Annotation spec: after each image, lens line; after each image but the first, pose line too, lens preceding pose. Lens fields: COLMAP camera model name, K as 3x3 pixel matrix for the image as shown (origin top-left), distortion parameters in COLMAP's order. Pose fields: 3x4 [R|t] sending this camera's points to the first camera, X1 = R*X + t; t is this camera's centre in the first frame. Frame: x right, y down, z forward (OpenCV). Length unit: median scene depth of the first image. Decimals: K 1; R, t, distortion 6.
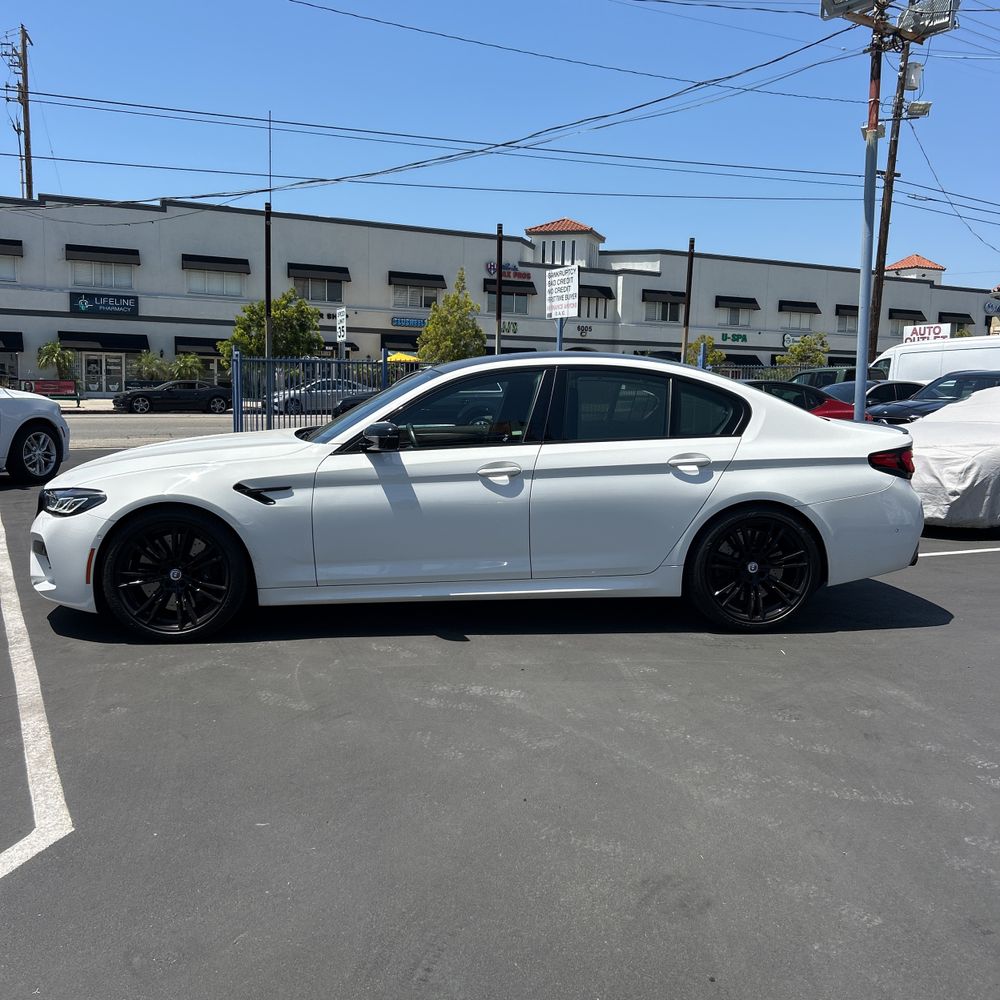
lens RADIAL K [[1043.4, 0, 500.0], [0, 1043.4, 500.0], [0, 0, 1]] dist [0.071213, -0.120806]
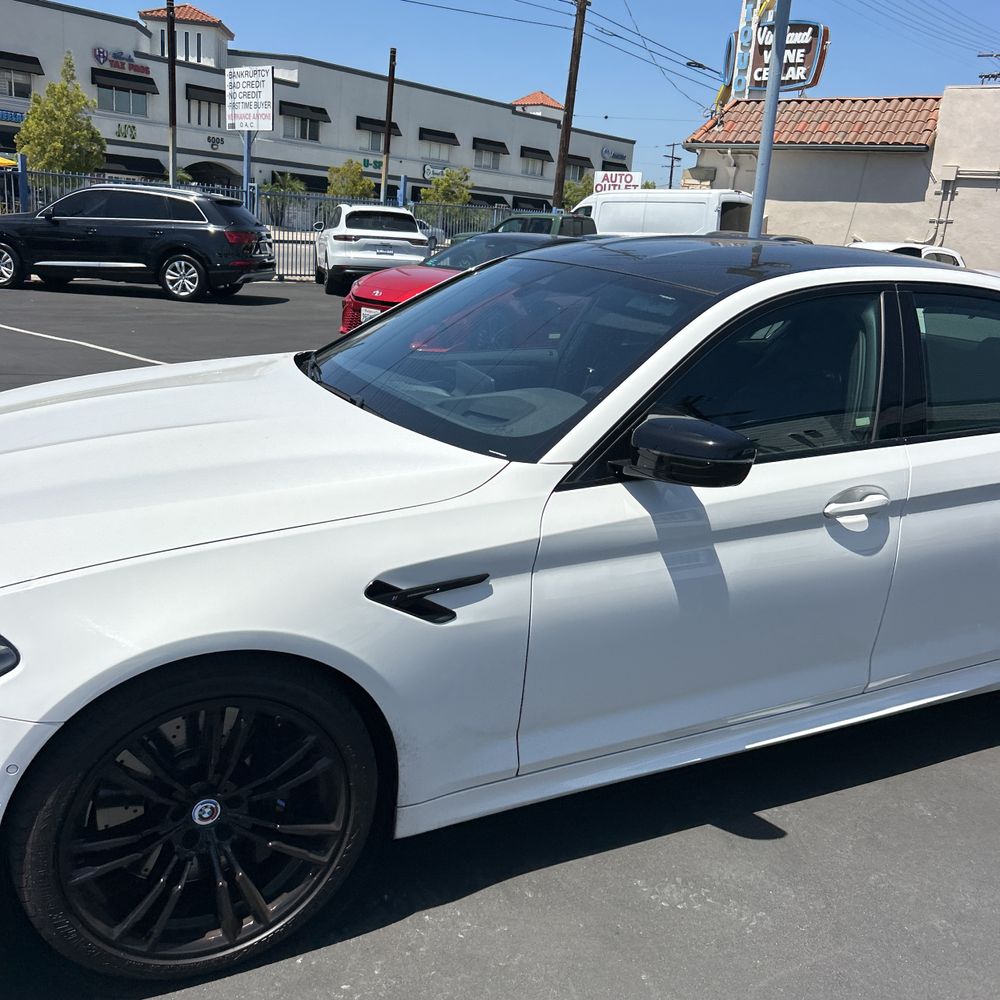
lens RADIAL K [[1018.6, 0, 492.3], [0, 1018.6, 499.4], [0, 0, 1]] dist [0.036473, -0.023487]
pose [[0.926867, -0.047591, 0.372362, -0.050918], [-0.016214, 0.985930, 0.166372, -0.016184], [-0.375040, -0.160242, 0.913054, 0.091982]]
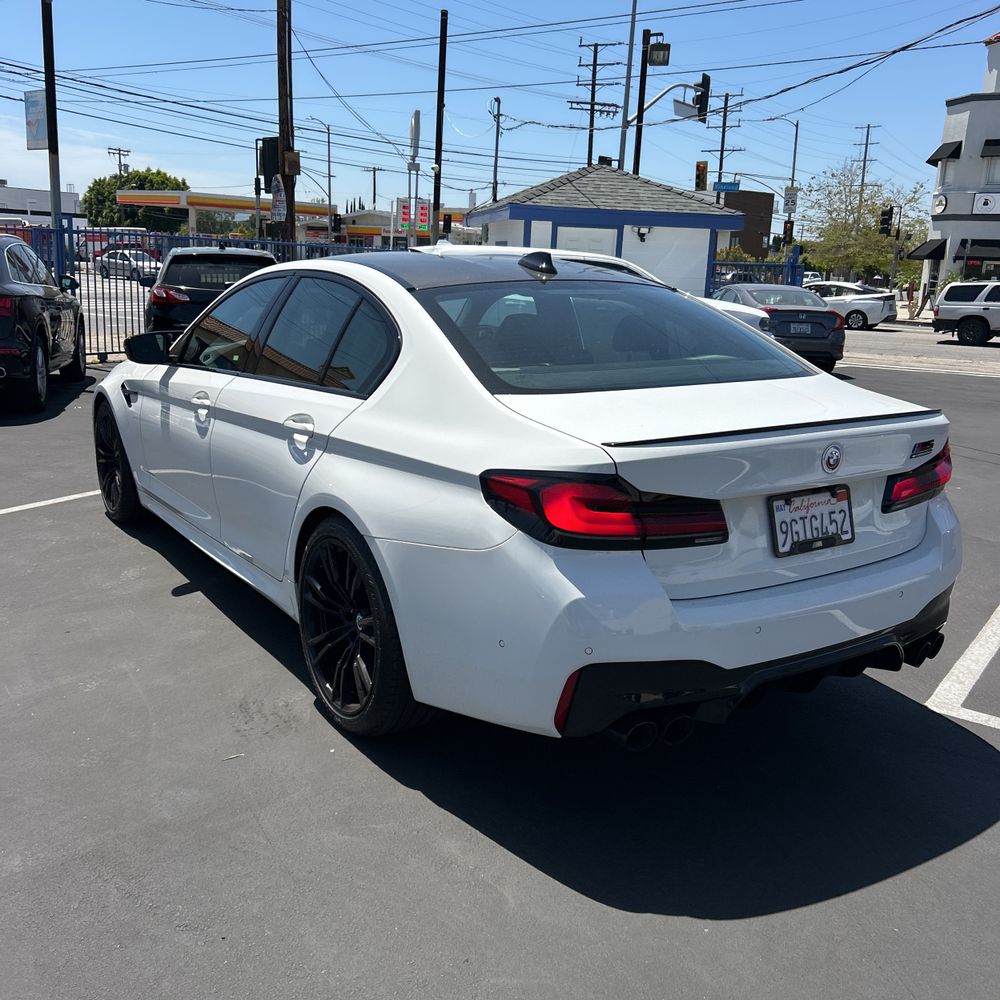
lens RADIAL K [[1000.6, 0, 500.7], [0, 1000.6, 523.5], [0, 0, 1]] dist [0.059416, -0.052928]
pose [[0.462505, 0.225071, -0.857574, 0.117131], [-0.130128, 0.974000, 0.185447, -0.016467], [0.877016, 0.025824, 0.479768, 0.123727]]
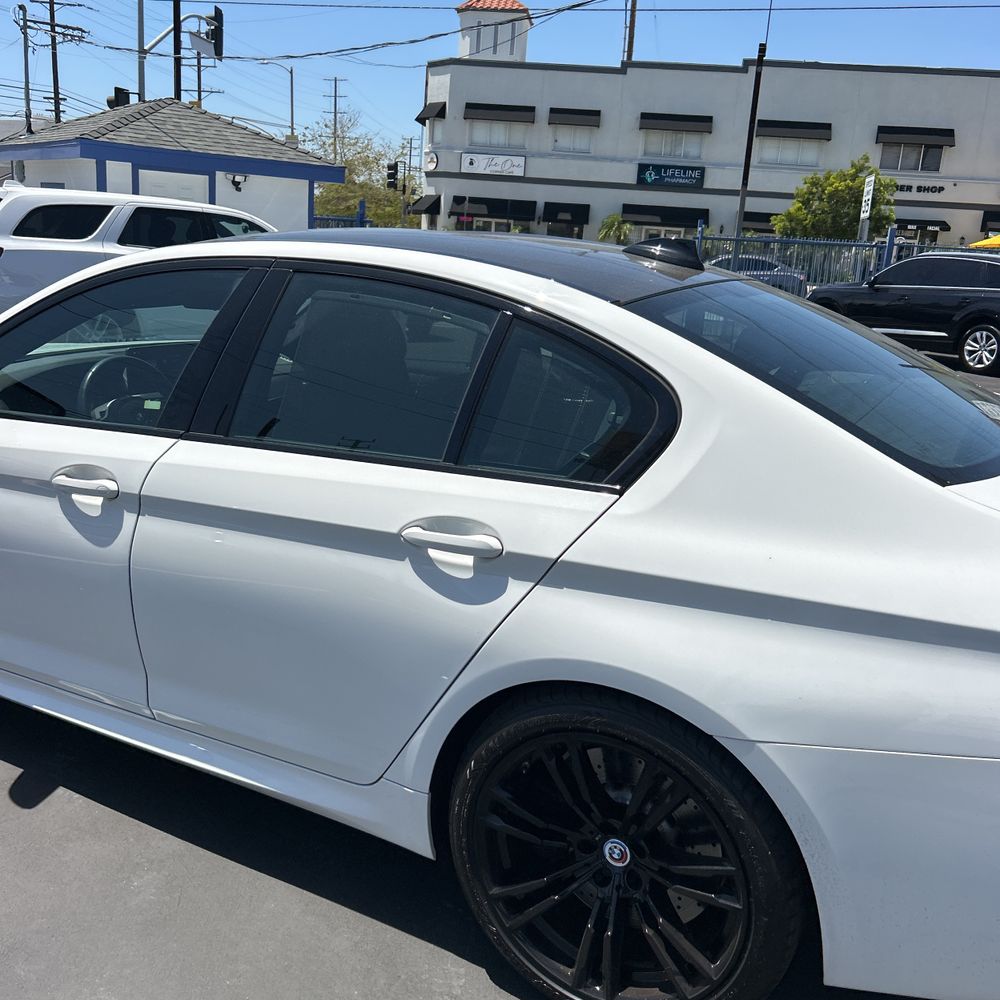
lens RADIAL K [[1018.6, 0, 492.3], [0, 1018.6, 499.4], [0, 0, 1]] dist [0.036473, -0.023487]
pose [[0.820749, 0.174173, -0.544091, 0.058779], [-0.108795, 0.982615, 0.150437, -0.016249], [0.560834, -0.064276, 0.825429, 0.107711]]
